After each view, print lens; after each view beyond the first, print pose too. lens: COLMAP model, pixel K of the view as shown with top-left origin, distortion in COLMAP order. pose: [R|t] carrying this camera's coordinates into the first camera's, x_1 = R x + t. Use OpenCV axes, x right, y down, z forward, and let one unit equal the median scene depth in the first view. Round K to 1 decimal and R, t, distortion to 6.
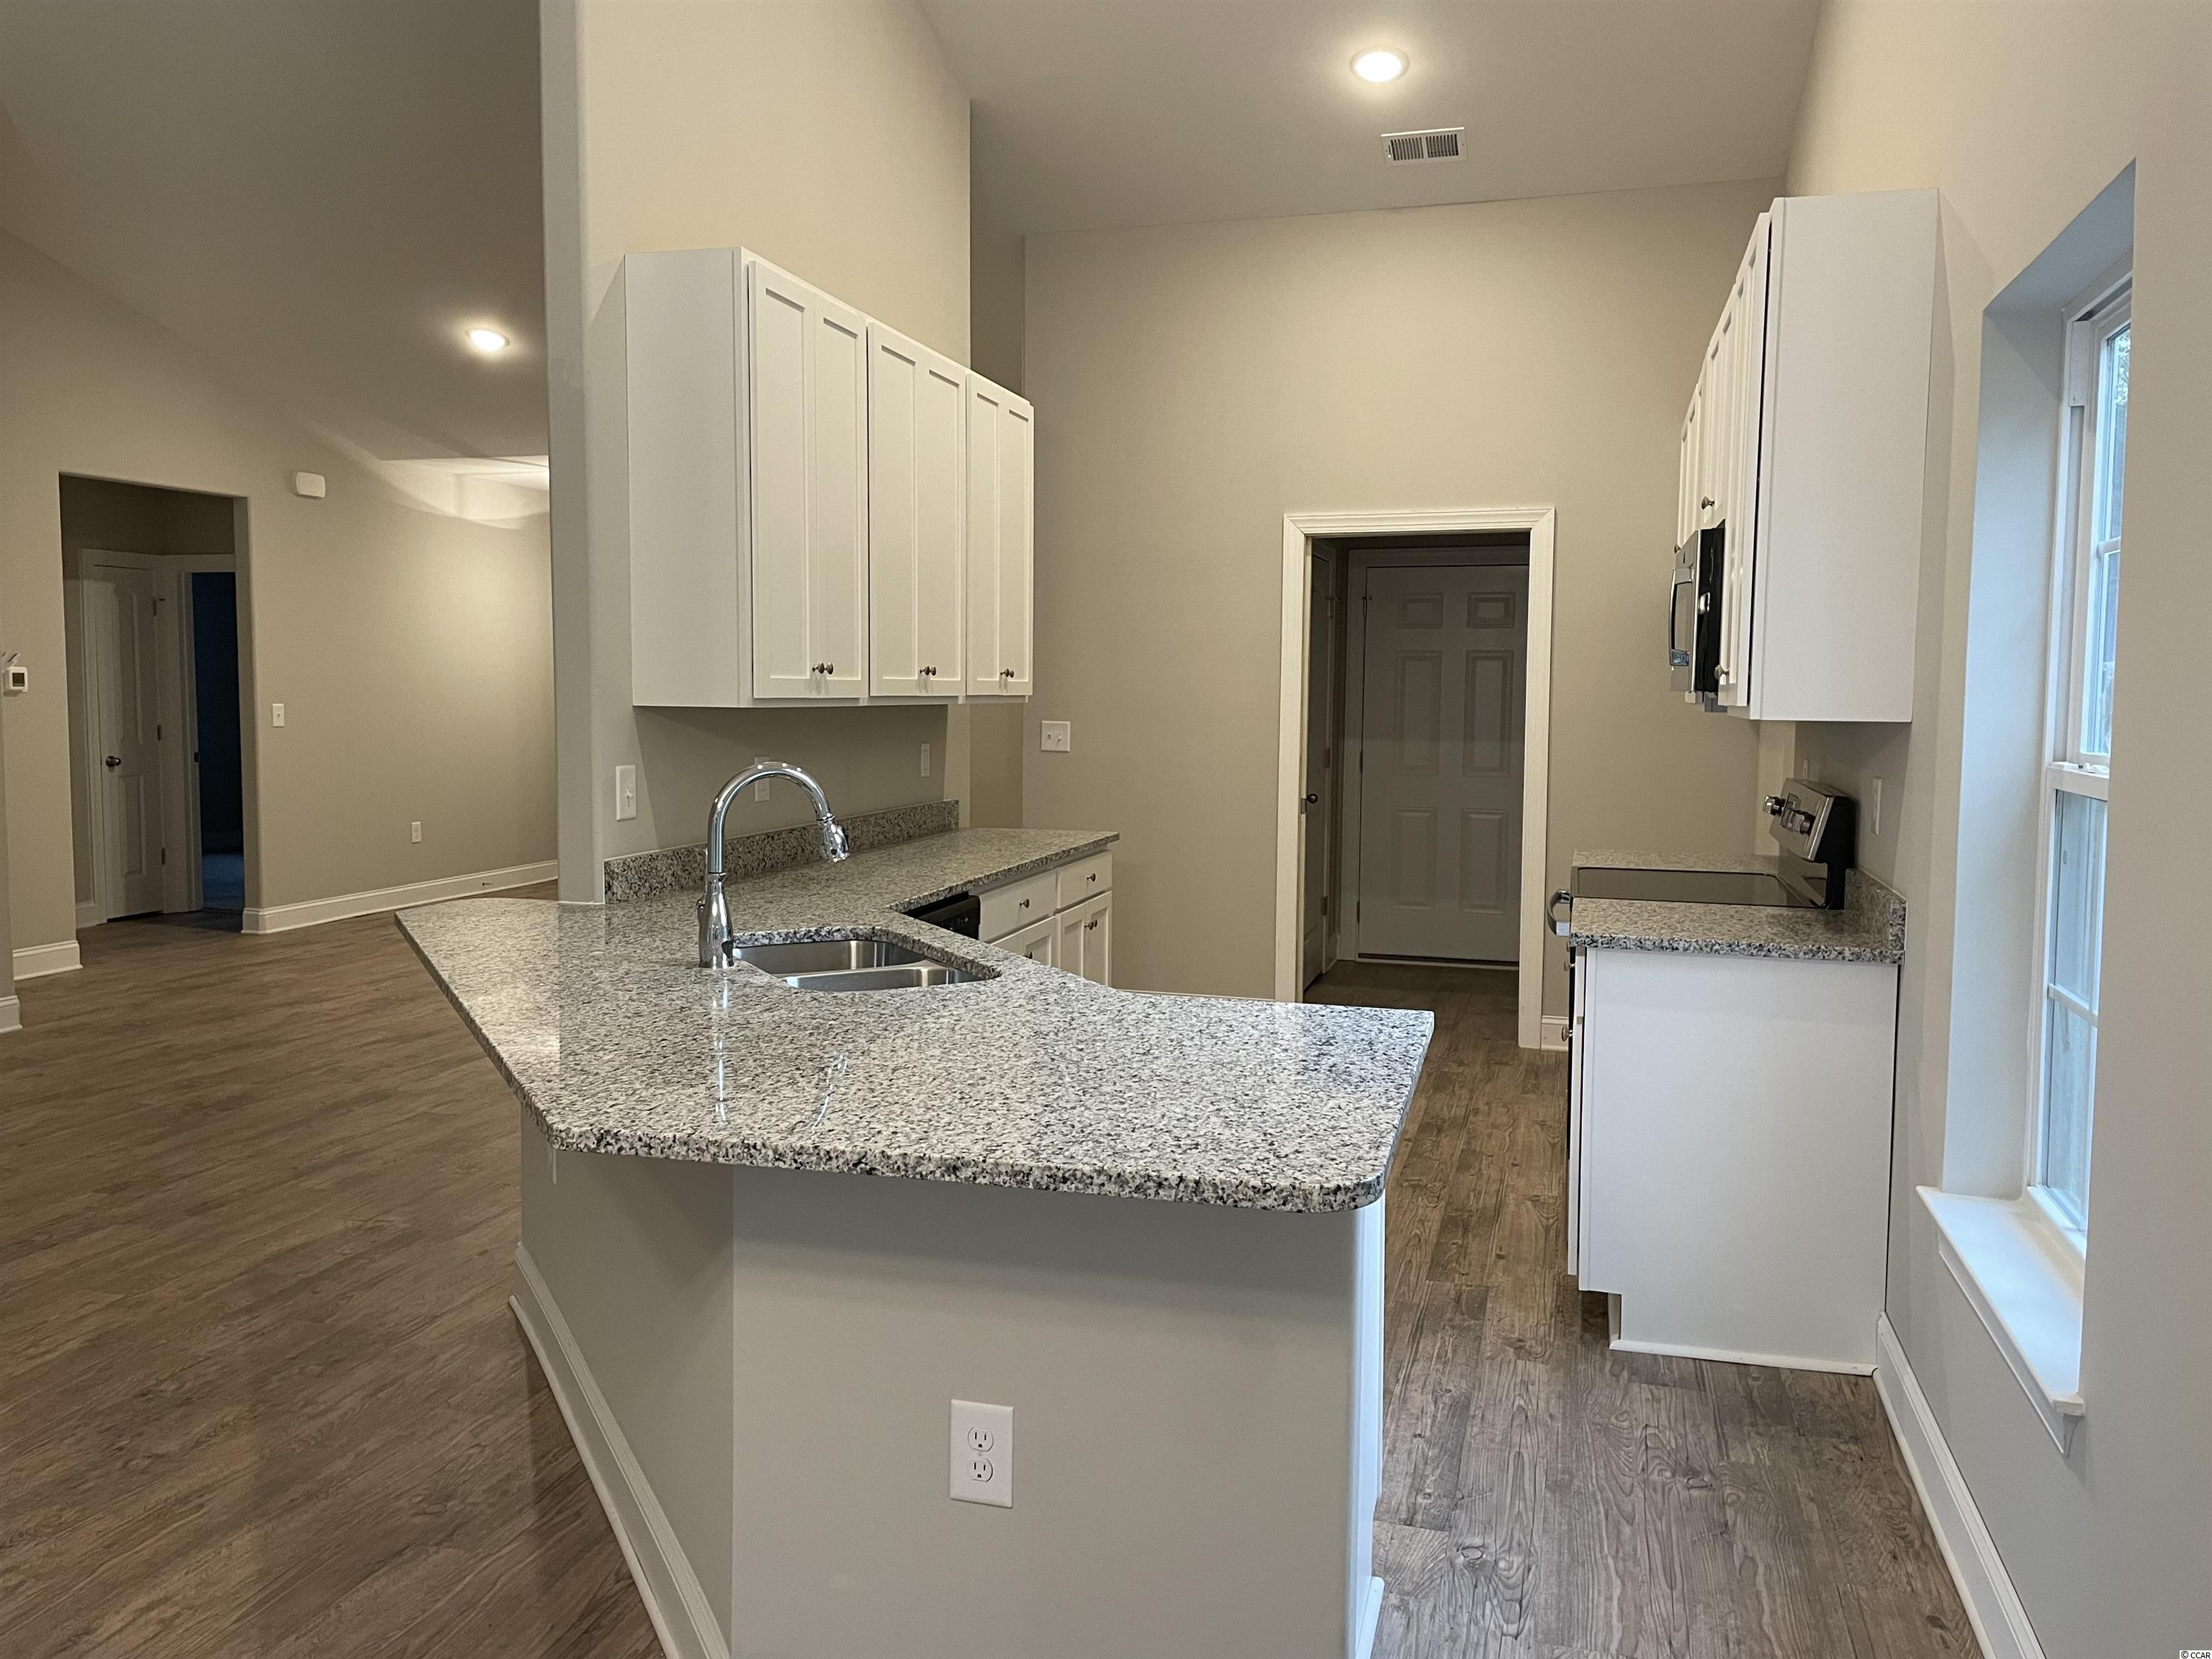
lens RADIAL K [[1640.3, 0, 1106.0], [0, 1640.3, 829.5], [0, 0, 1]] dist [0.051828, -0.008558]
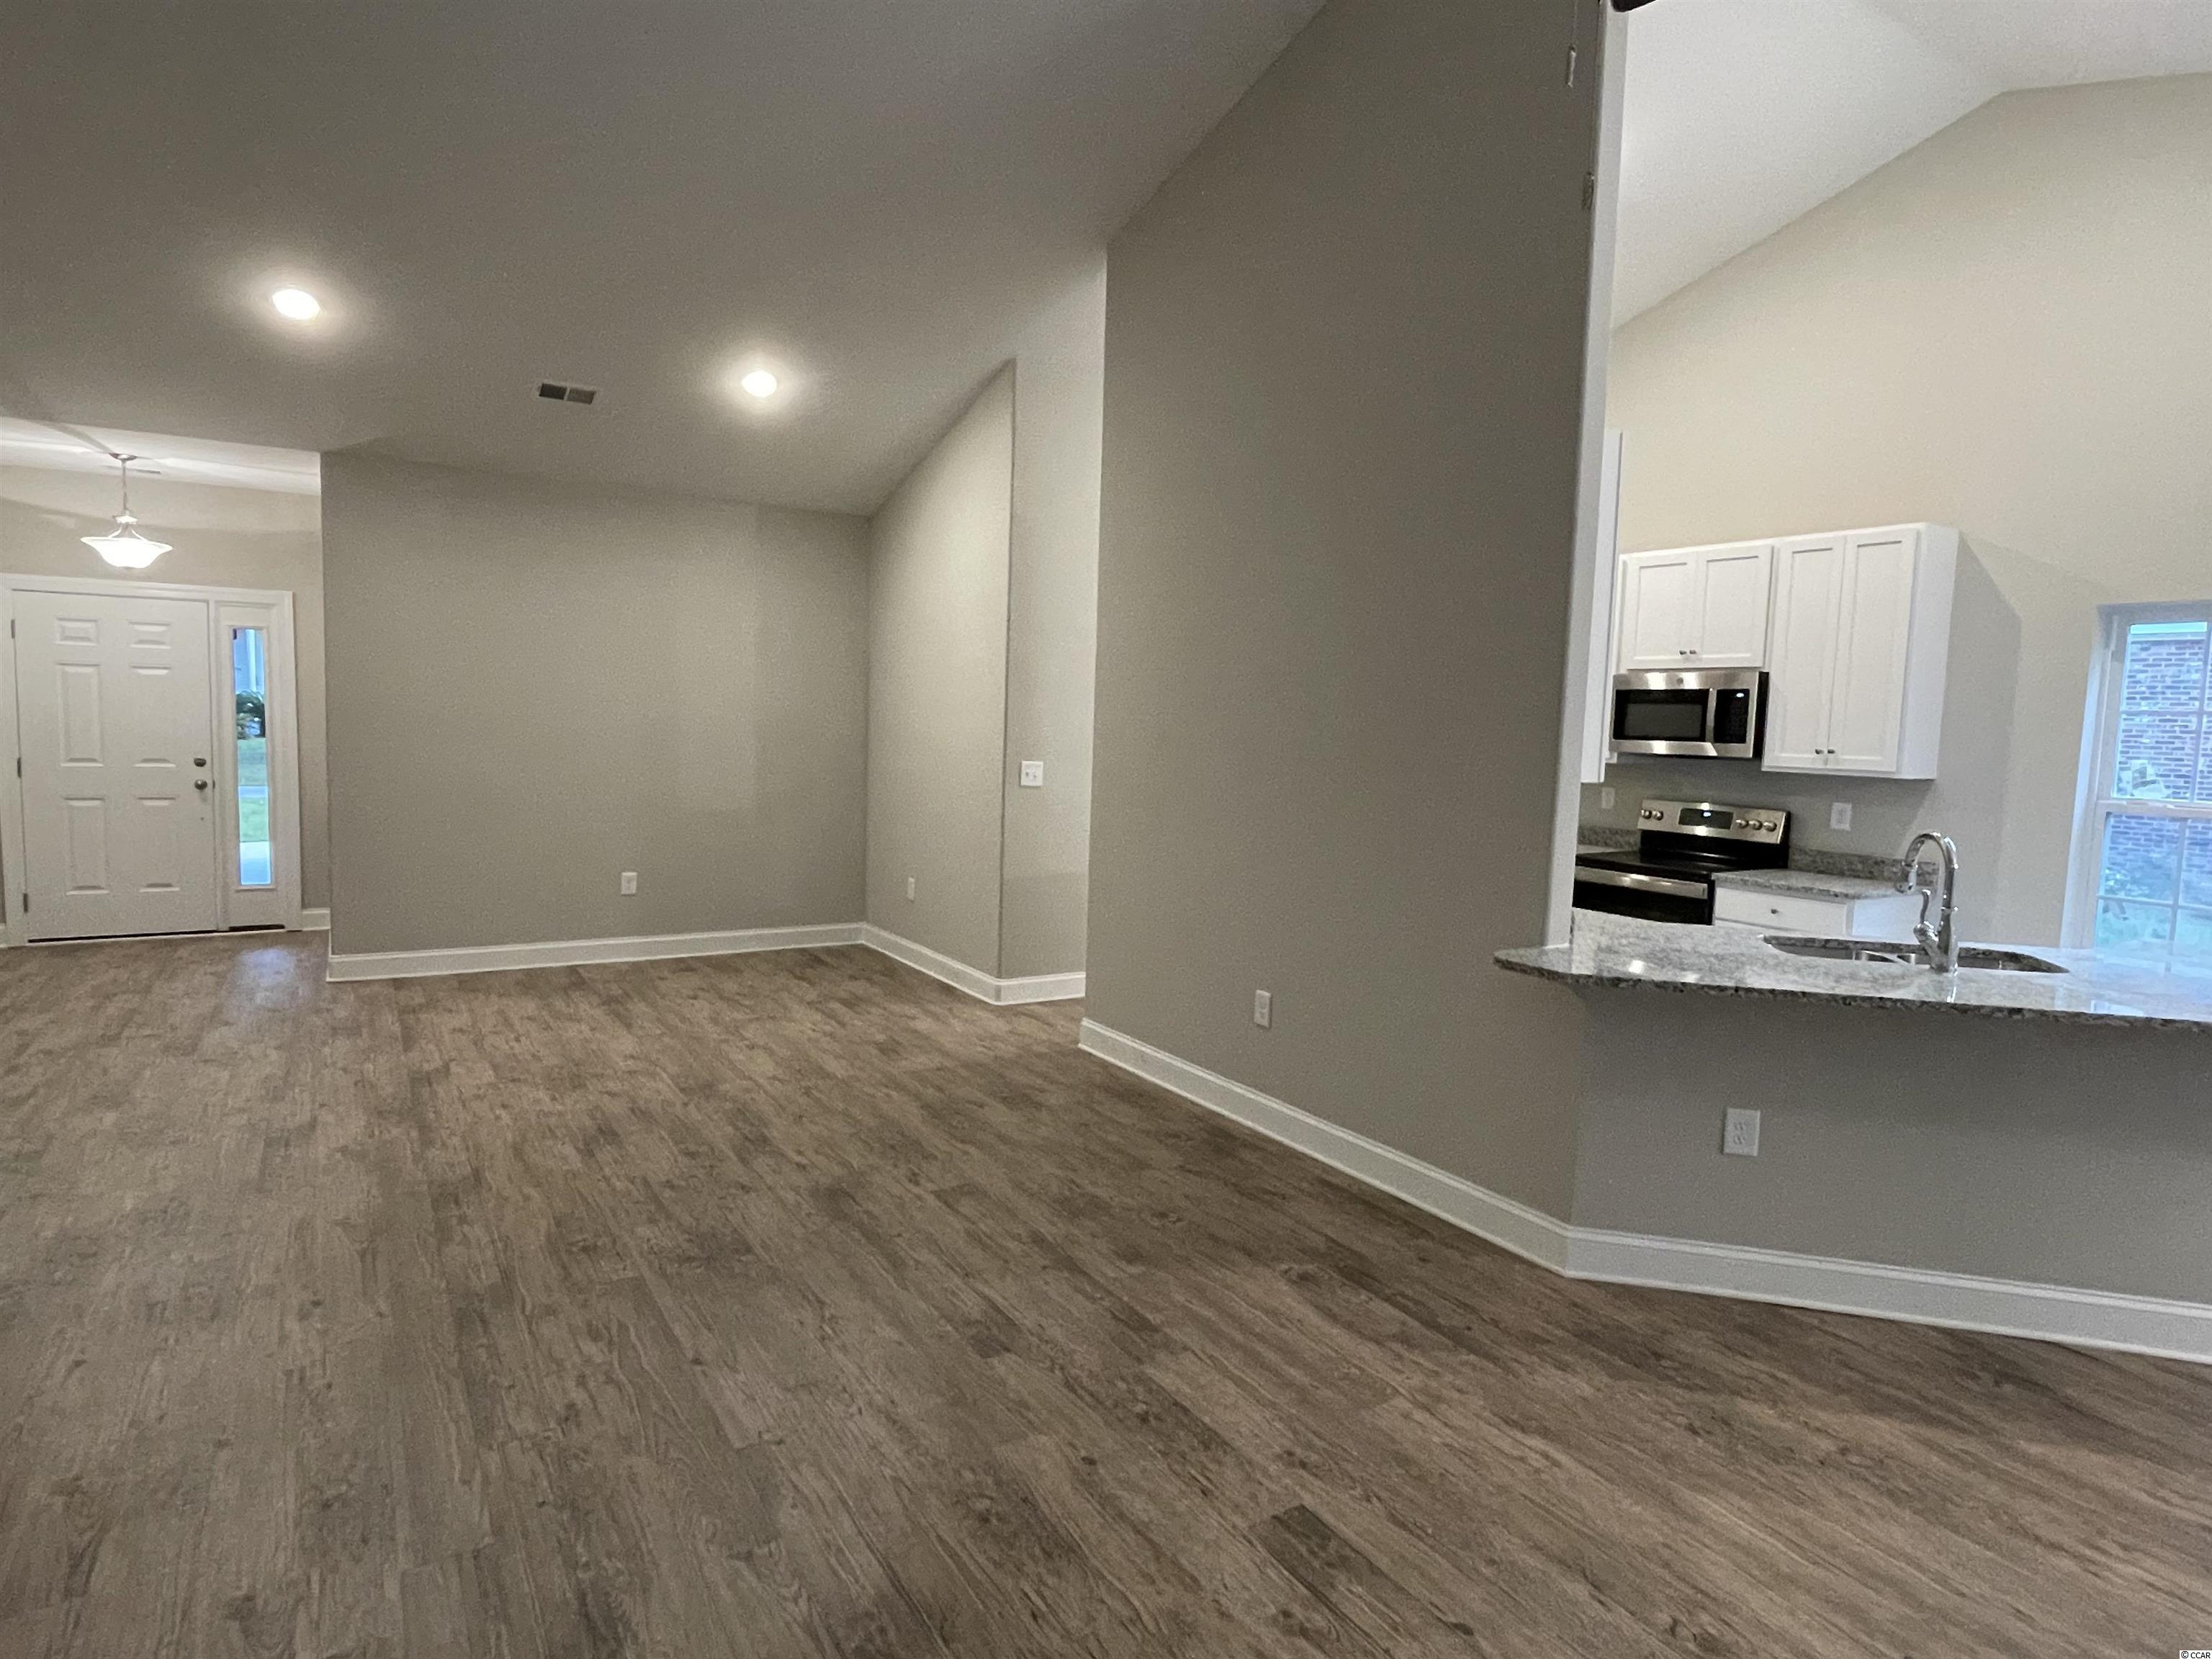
lens RADIAL K [[1205.1, 0, 1106.0], [0, 1205.1, 829.5], [0, 0, 1]] dist [0.001086, 0.000267]
pose [[0.662767, -0.045658, 0.747433, -1.098358], [0.042103, 0.998833, 0.023681, -0.057393], [-0.747641, 0.015775, 0.663915, 0.620899]]
